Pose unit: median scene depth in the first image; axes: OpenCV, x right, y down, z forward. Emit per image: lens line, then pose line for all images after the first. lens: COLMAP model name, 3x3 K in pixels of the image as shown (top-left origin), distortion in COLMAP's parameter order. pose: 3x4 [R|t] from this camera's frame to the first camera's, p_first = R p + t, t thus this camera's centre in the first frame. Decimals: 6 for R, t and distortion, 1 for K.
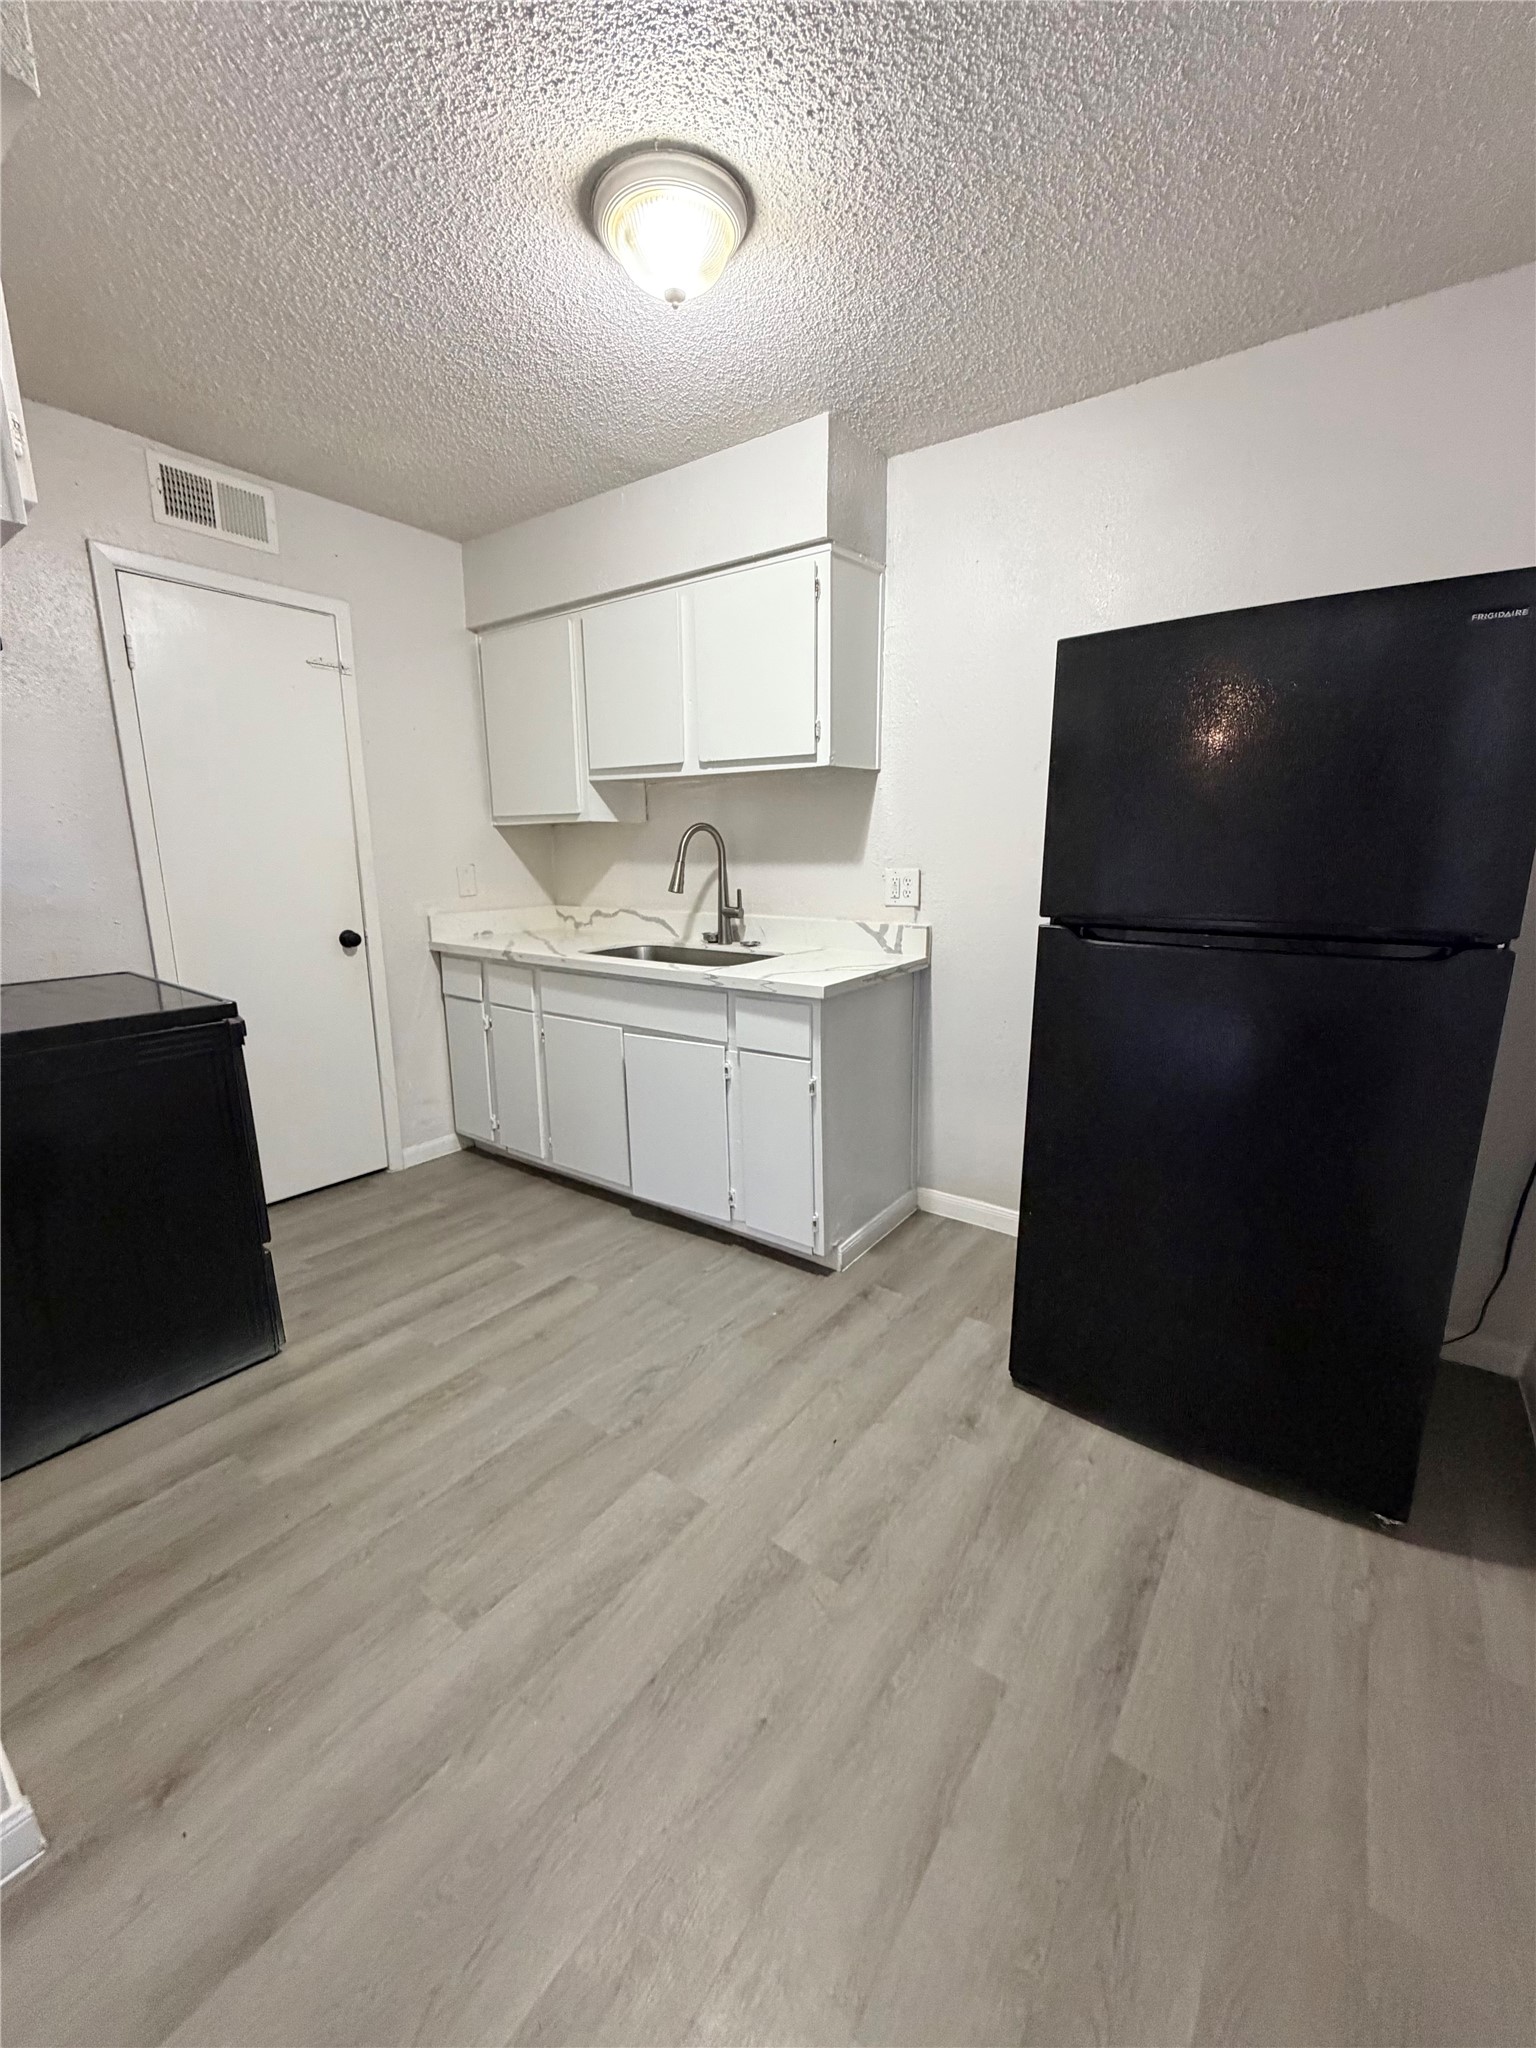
lens RADIAL K [[817.0, 0, 772.4], [0, 817.0, 1023.6], [0, 0, 1]] dist [-0.000602, 0.000070]
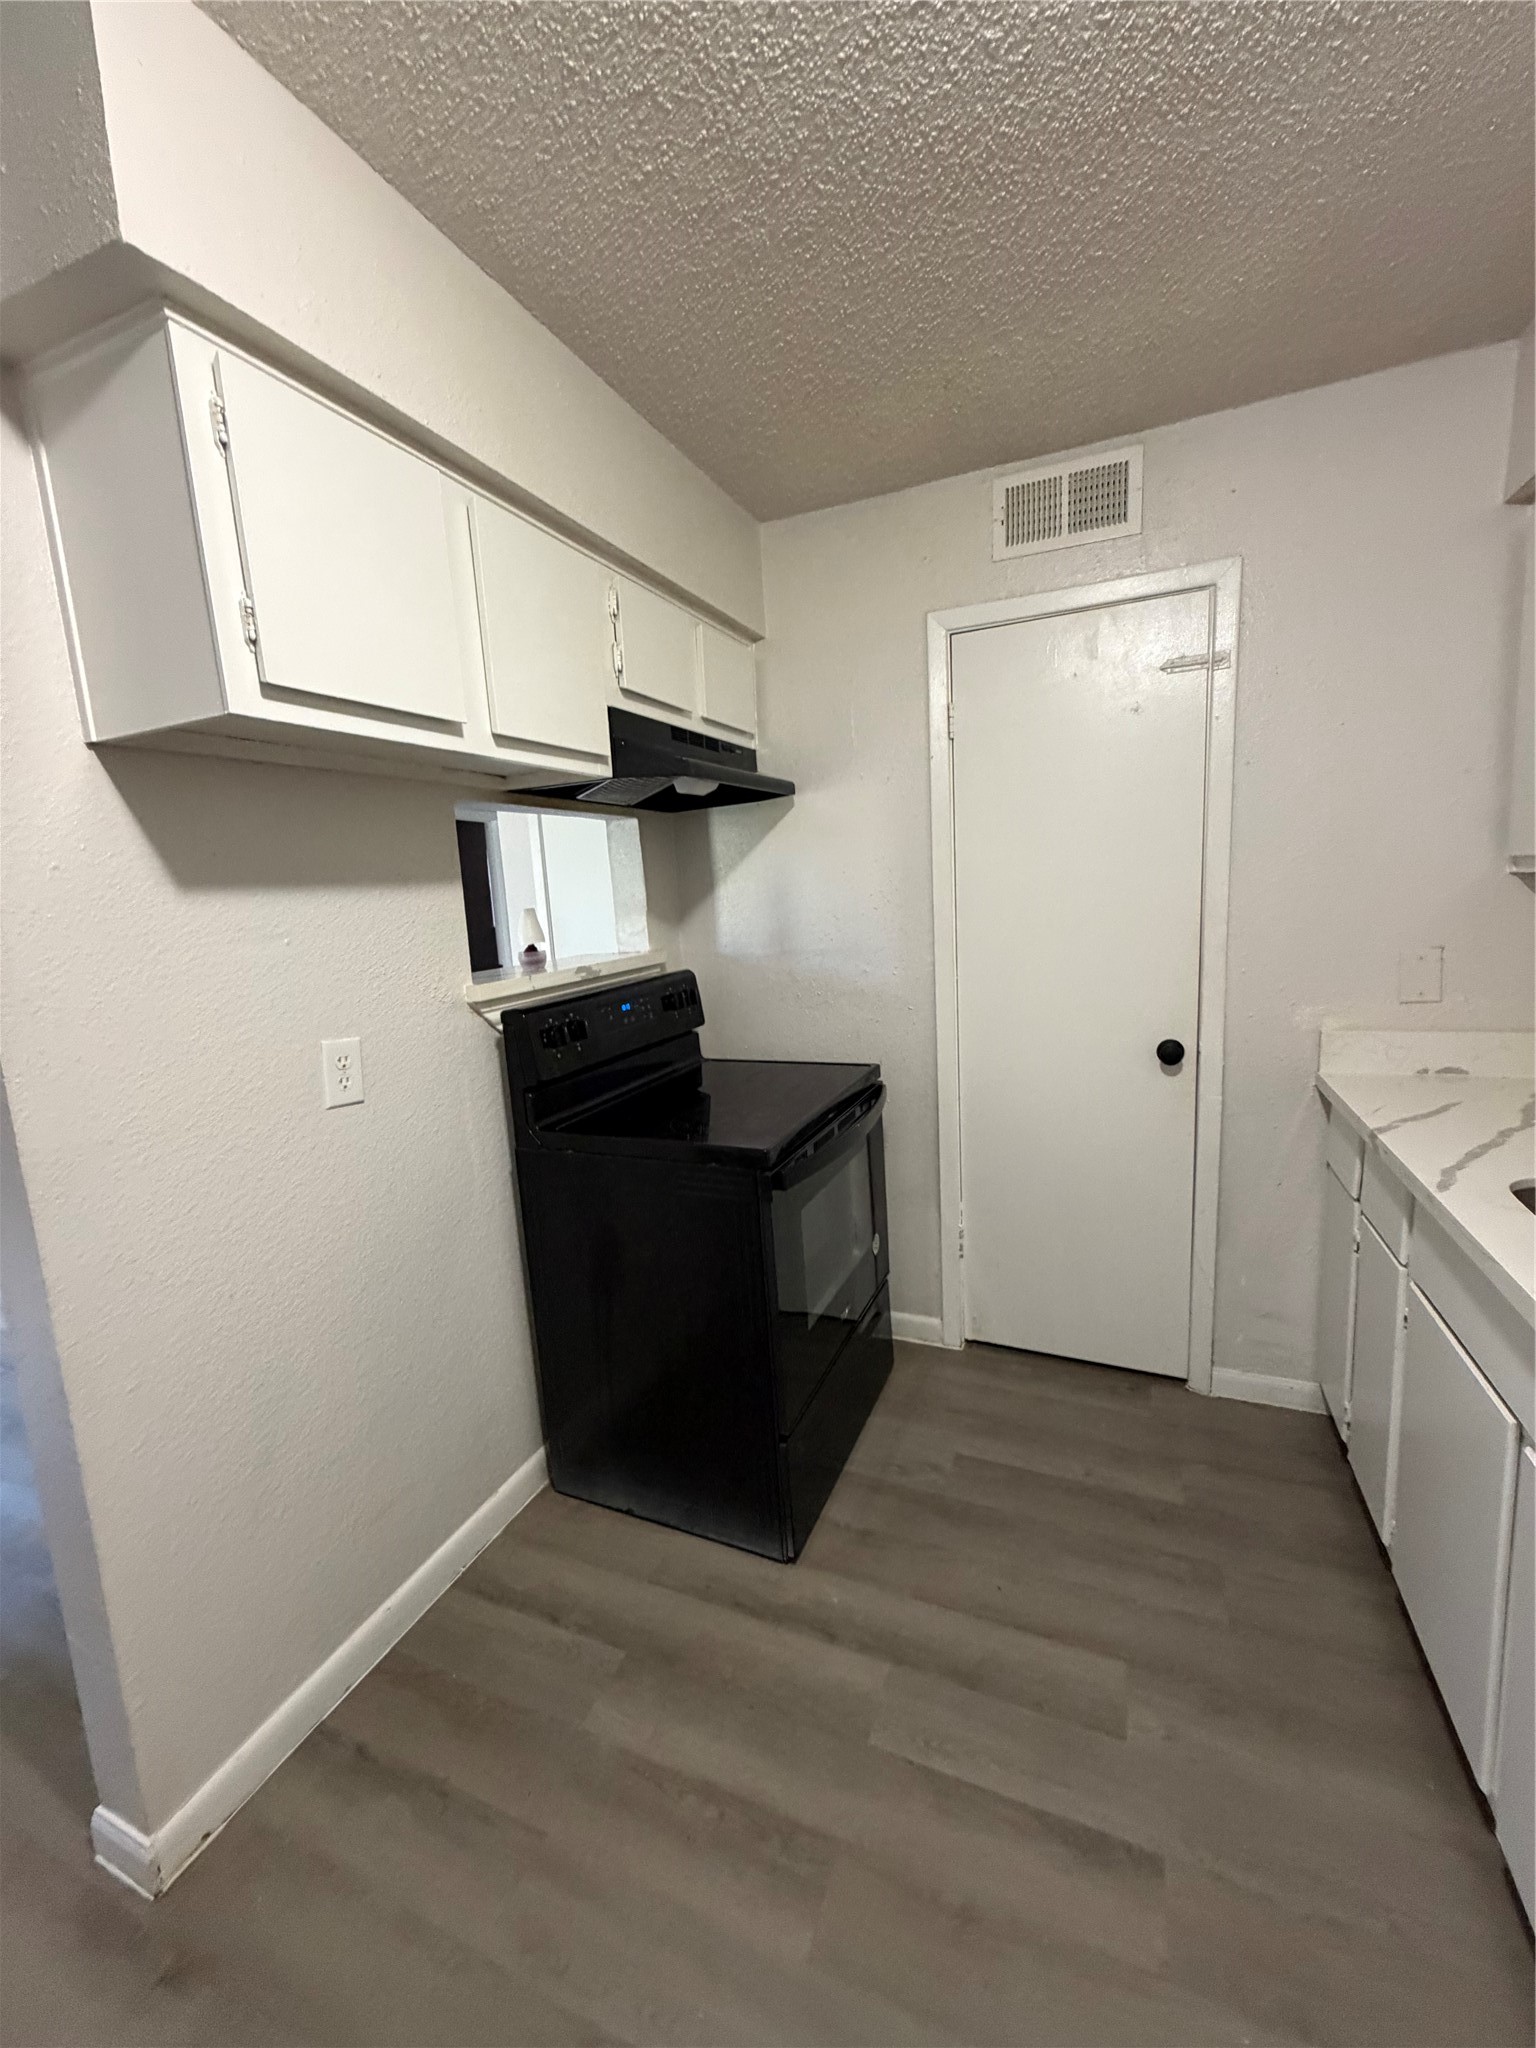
lens RADIAL K [[817.0, 0, 770.2], [0, 817.0, 1017.1], [0, 0, 1]] dist [-0.000602, 0.000070]
pose [[0.221911, 0.138350, -0.965202, 0.095215], [-0.153063, 0.982553, 0.105646, -0.190387], [0.962978, 0.124293, 0.239216, 0.611803]]
